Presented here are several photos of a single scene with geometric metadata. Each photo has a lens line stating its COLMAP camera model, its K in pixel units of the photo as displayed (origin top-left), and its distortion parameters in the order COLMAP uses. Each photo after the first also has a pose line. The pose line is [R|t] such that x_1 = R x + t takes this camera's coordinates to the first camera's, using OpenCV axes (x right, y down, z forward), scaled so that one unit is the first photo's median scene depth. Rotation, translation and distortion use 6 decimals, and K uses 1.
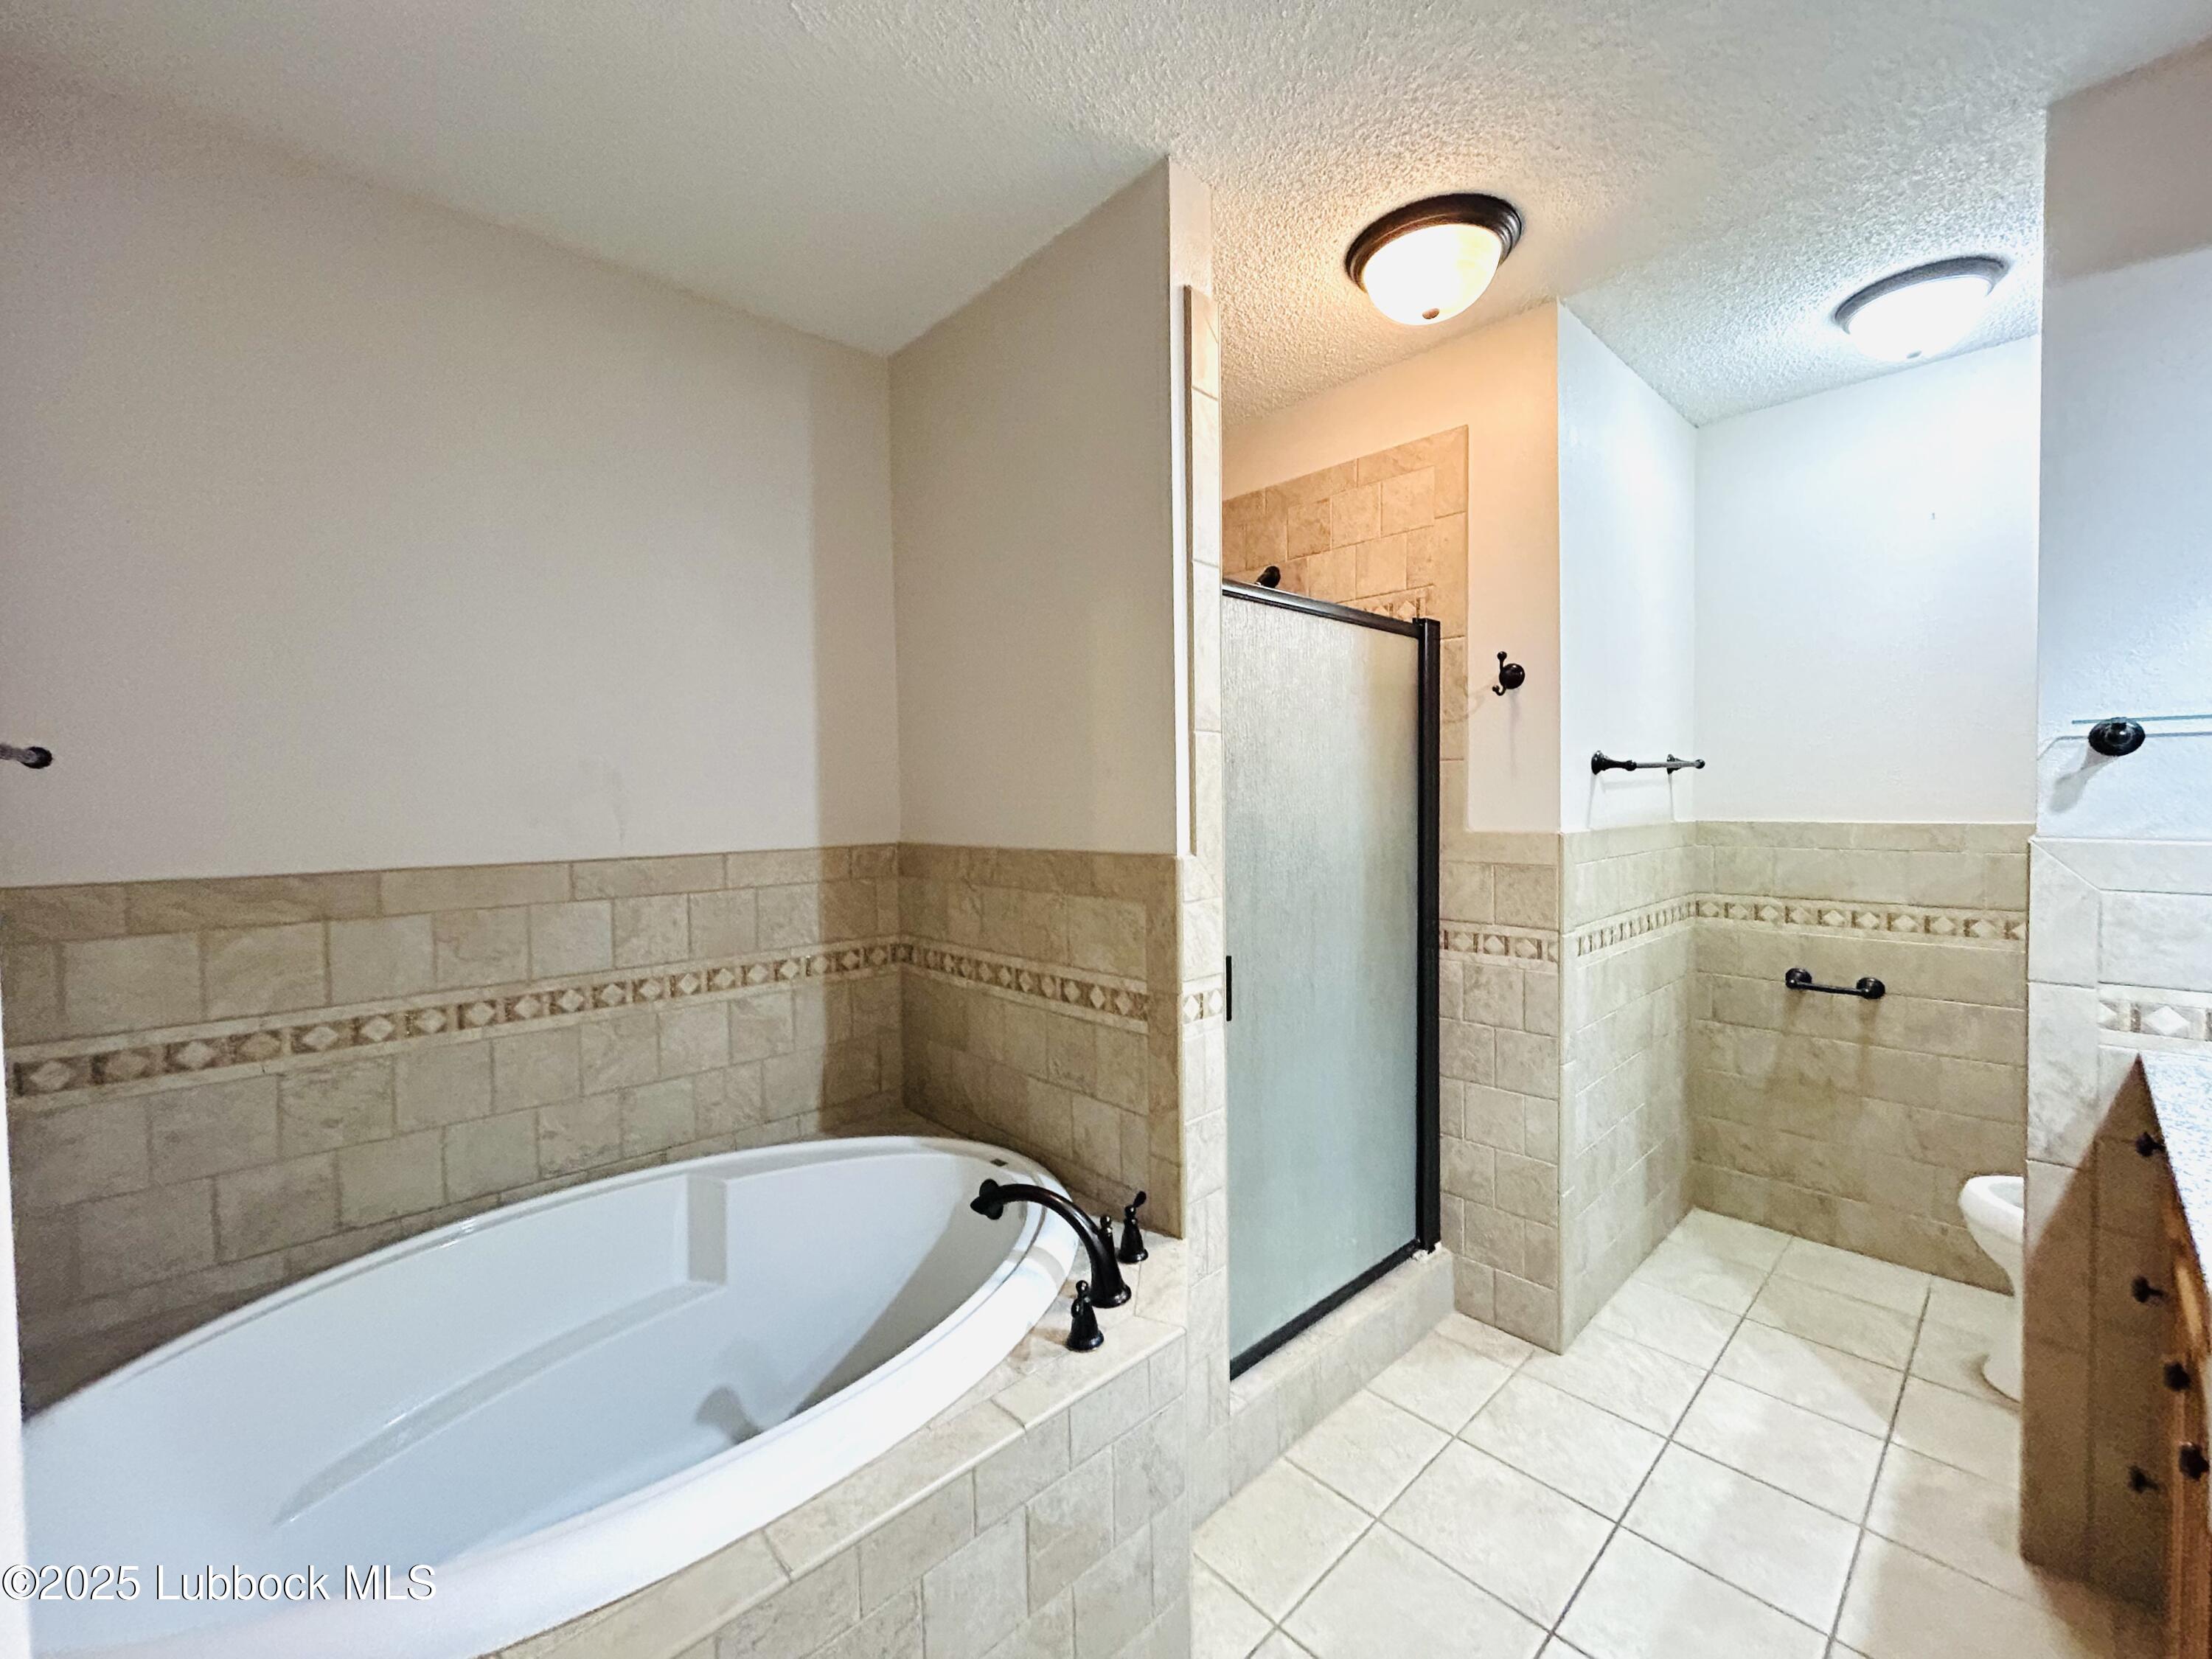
lens RADIAL K [[899.5, 0, 1106.3], [0, 899.5, 826.5], [0, 0, 1]] dist [-0.002320, 0.005130]
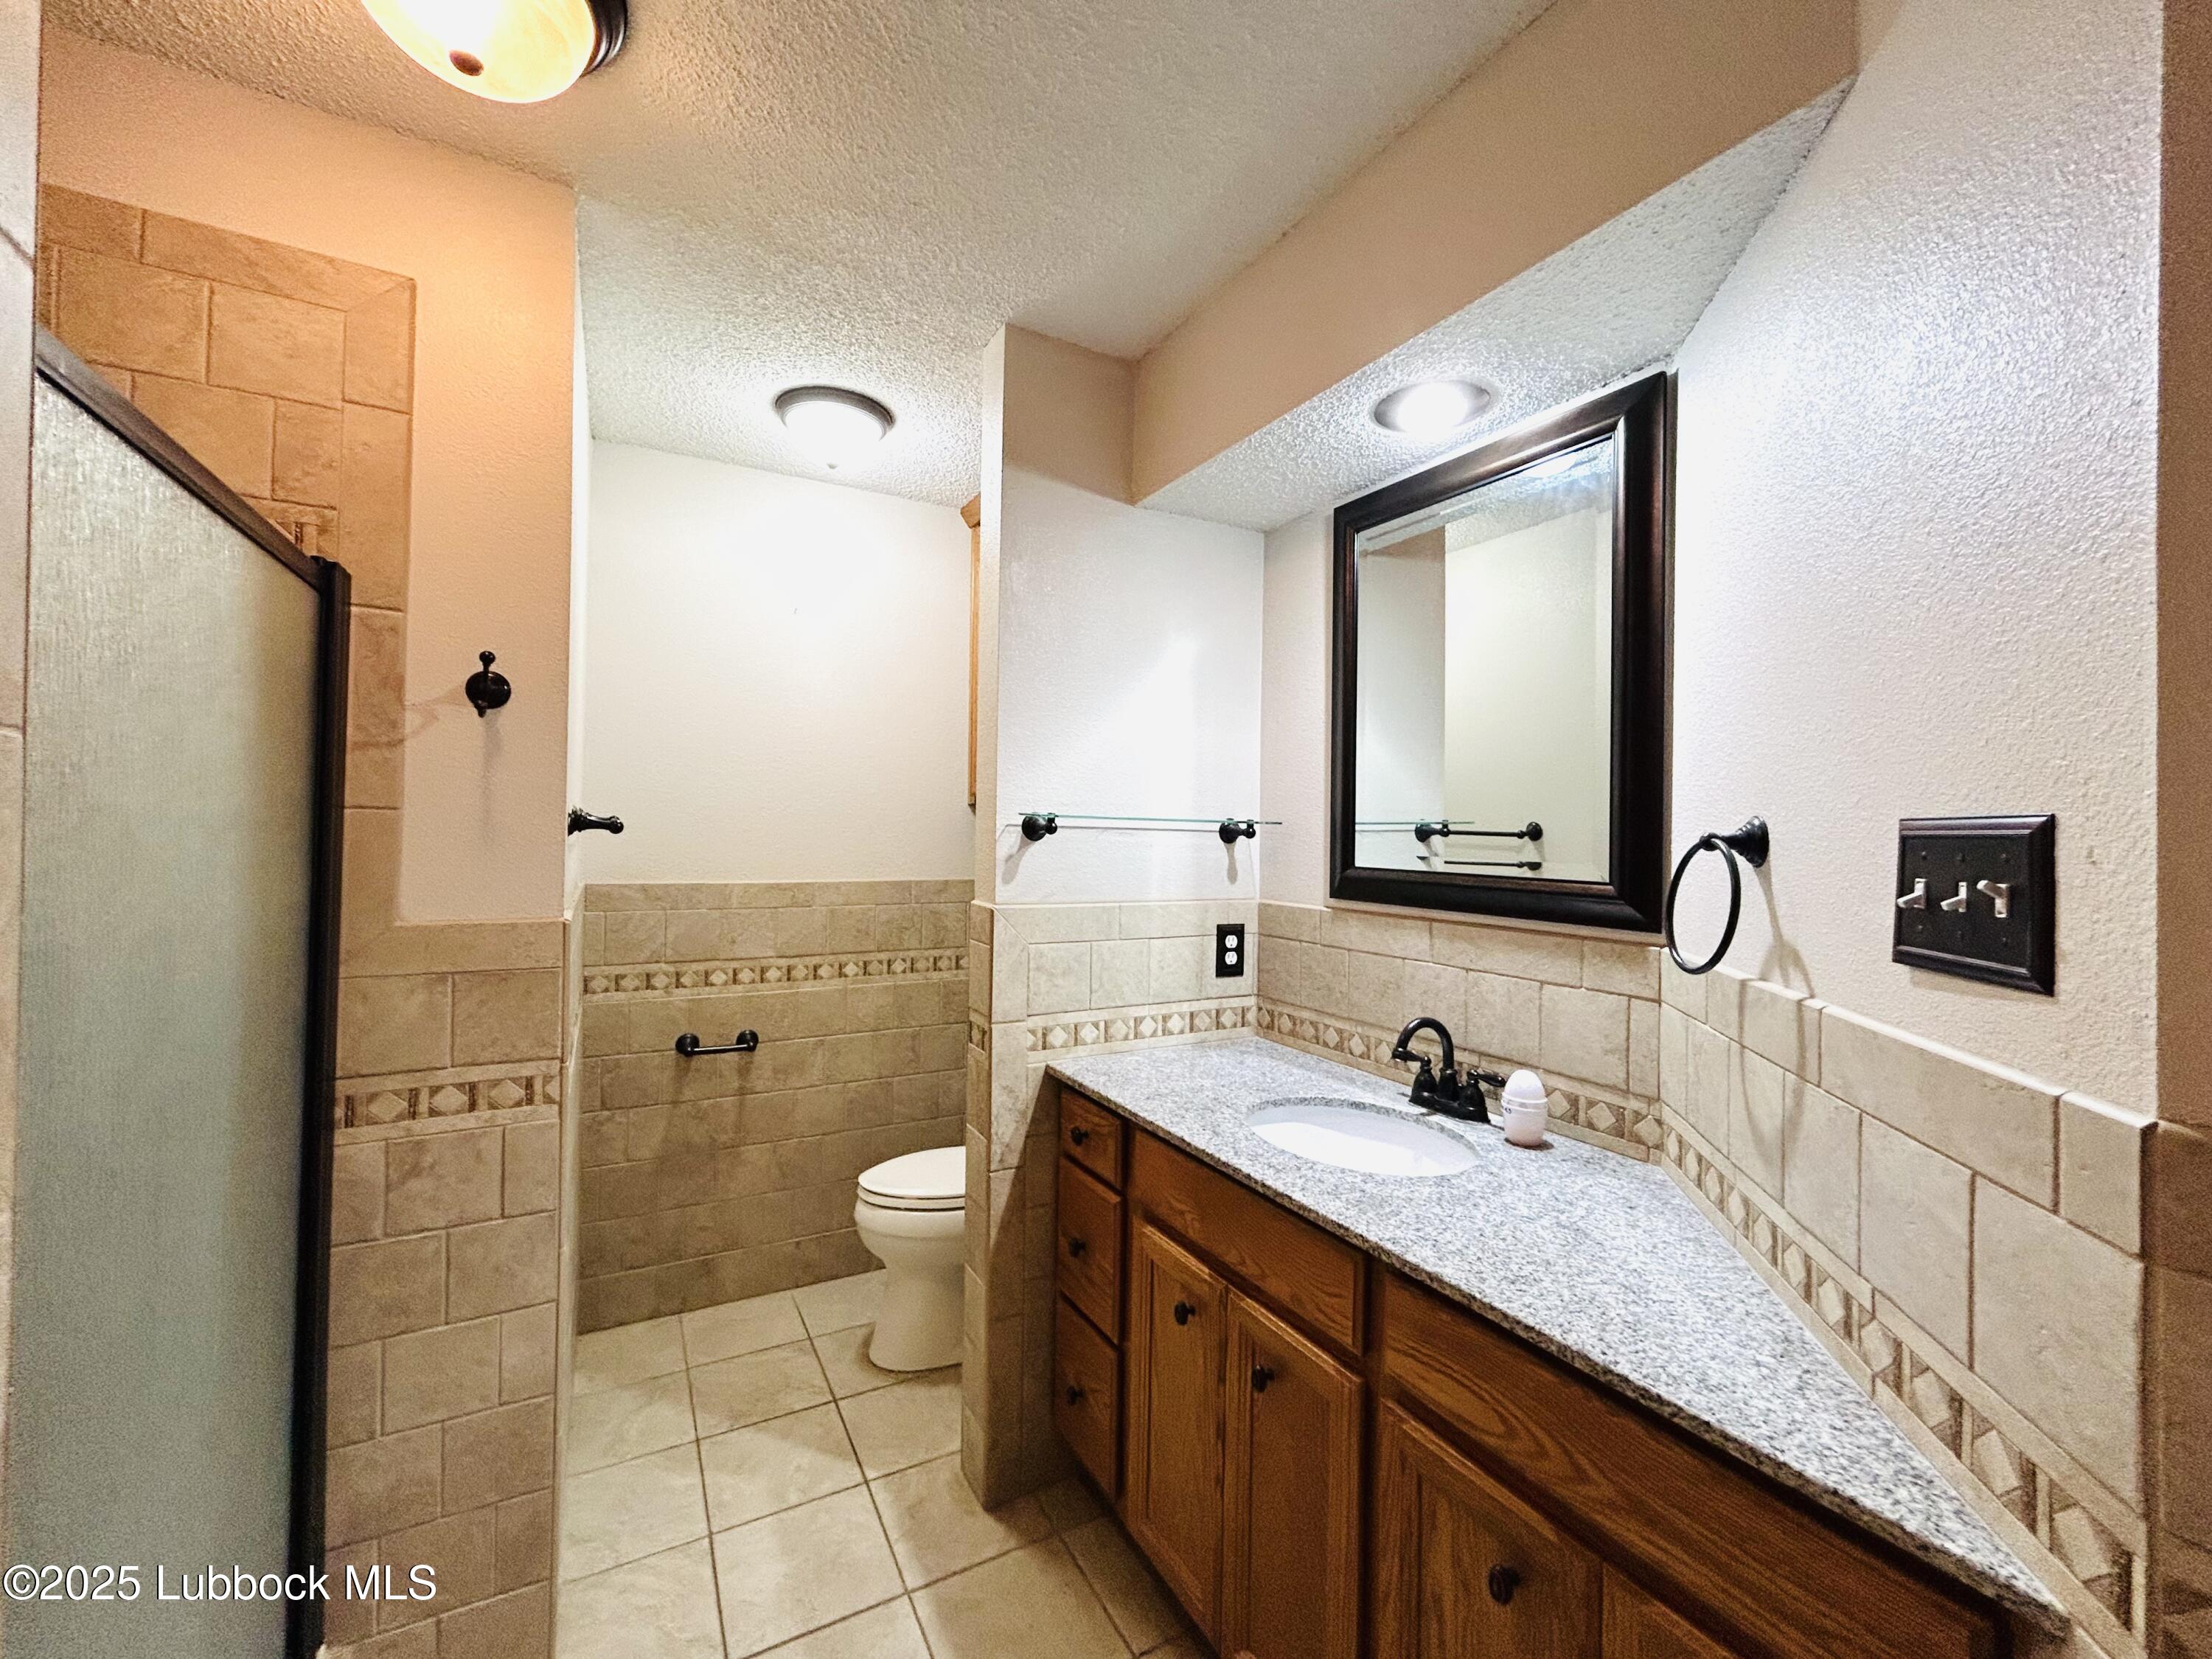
lens RADIAL K [[899.5, 0, 1106.3], [0, 899.5, 826.5], [0, 0, 1]] dist [-0.002320, 0.005130]
pose [[0.246802, 0.024848, 0.968747, -0.079275], [0.012539, 0.999506, -0.028831, -0.038466], [-0.968985, 0.019263, 0.246369, 0.373186]]
